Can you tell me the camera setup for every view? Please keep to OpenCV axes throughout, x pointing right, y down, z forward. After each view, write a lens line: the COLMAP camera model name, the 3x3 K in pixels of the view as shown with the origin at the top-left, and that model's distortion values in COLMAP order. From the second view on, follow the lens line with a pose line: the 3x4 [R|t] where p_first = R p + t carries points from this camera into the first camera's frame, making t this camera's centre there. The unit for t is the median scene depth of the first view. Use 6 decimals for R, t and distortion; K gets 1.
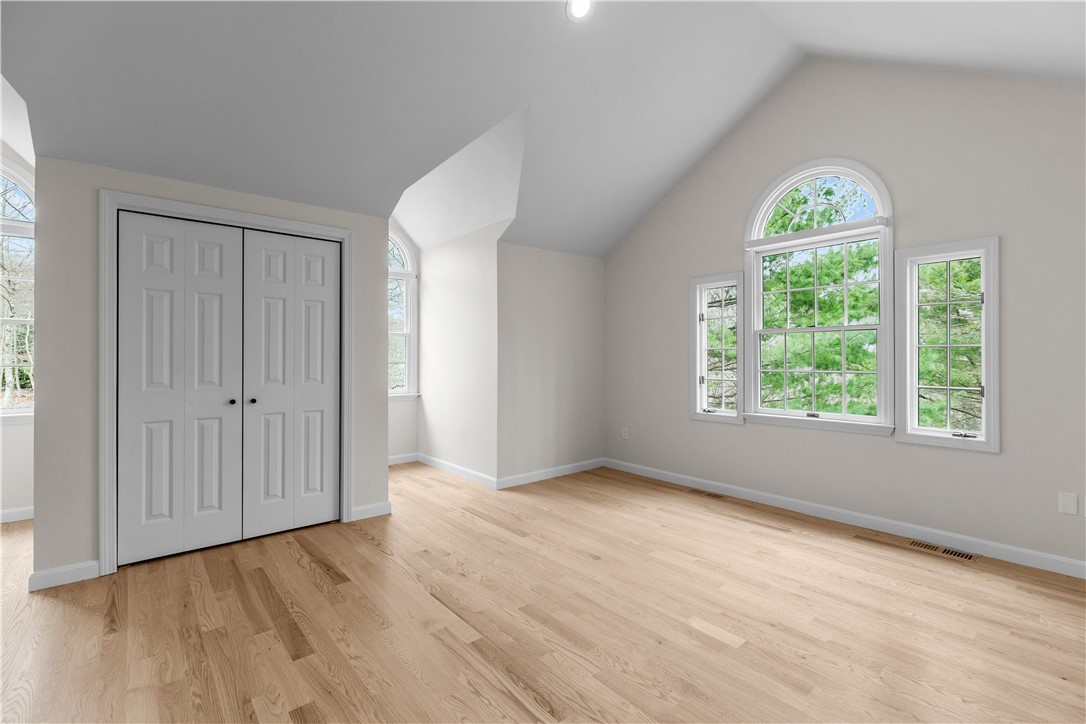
lens RADIAL K [[487.4, 0, 549.4], [0, 487.4, 356.9], [0, 0, 1]] dist [-0.000943, 0.000024]
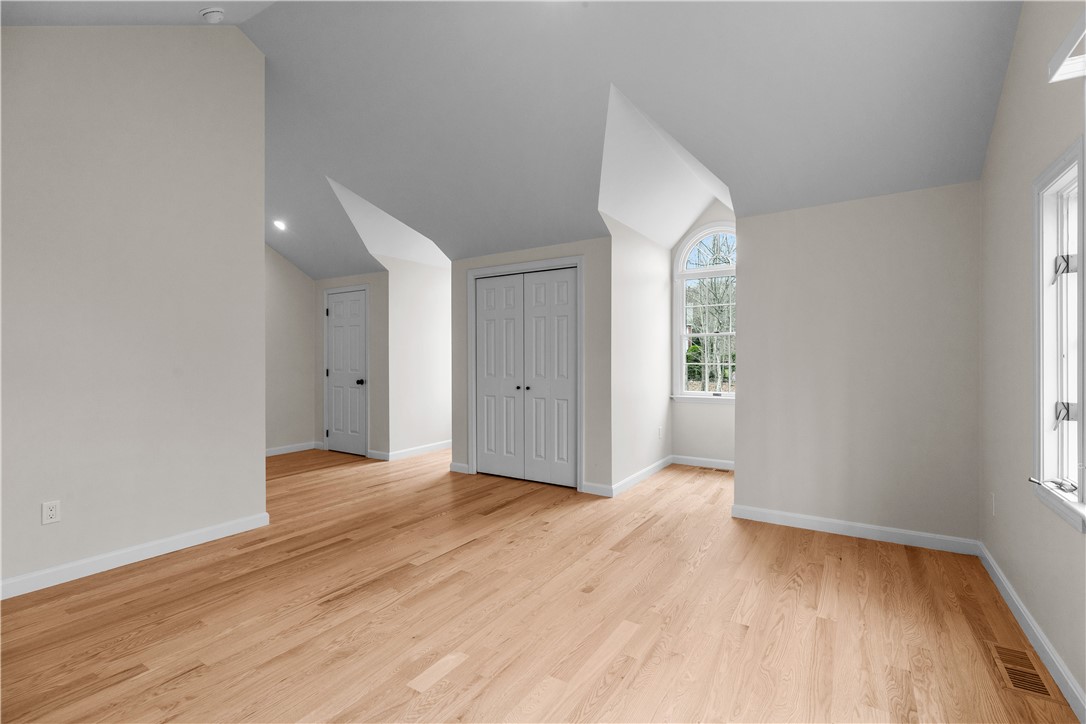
lens RADIAL K [[487.4, 0, 549.4], [0, 487.4, 356.9], [0, 0, 1]] dist [-0.000943, 0.000024]
pose [[0.295522, -0.002761, -0.955332, 0.842862], [0.000336, 0.999996, -0.002786, -0.000661], [0.955336, 0.000503, 0.295522, 0.632054]]
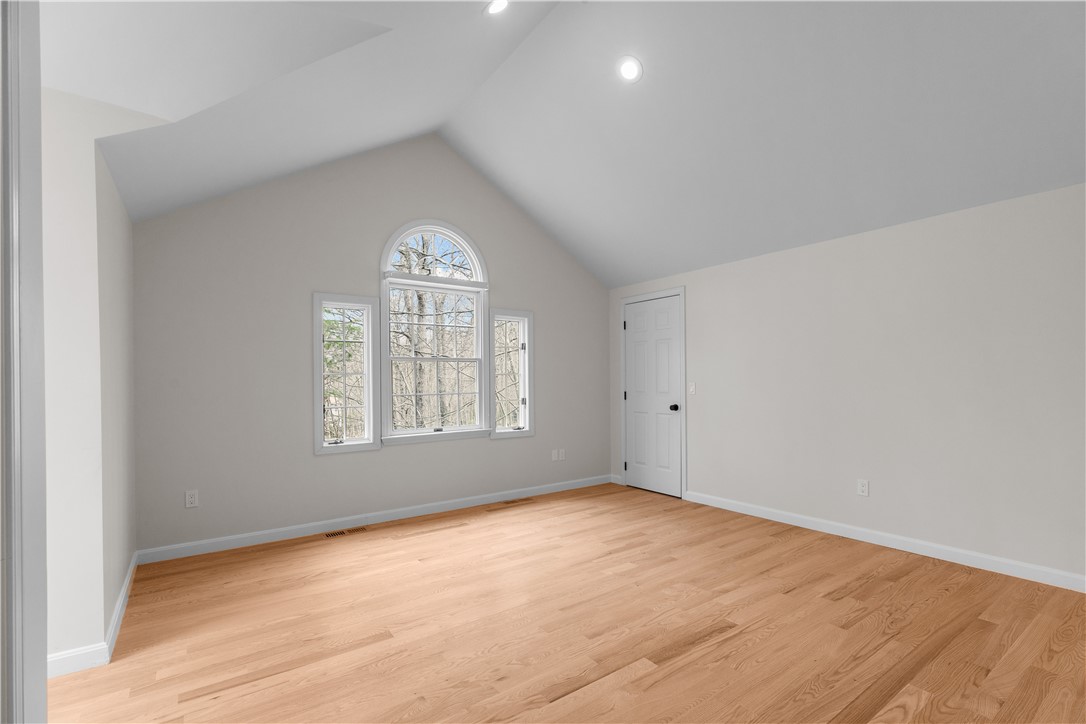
lens RADIAL K [[490.0, 0, 548.5], [0, 490.0, 380.9], [0, 0, 1]] dist [0.002172, 0.000202]
pose [[0.084799, -0.001753, 0.996397, -0.775178], [0.010688, 0.999943, 0.000850, -0.000741], [-0.996341, 0.010577, 0.084813, 0.737076]]
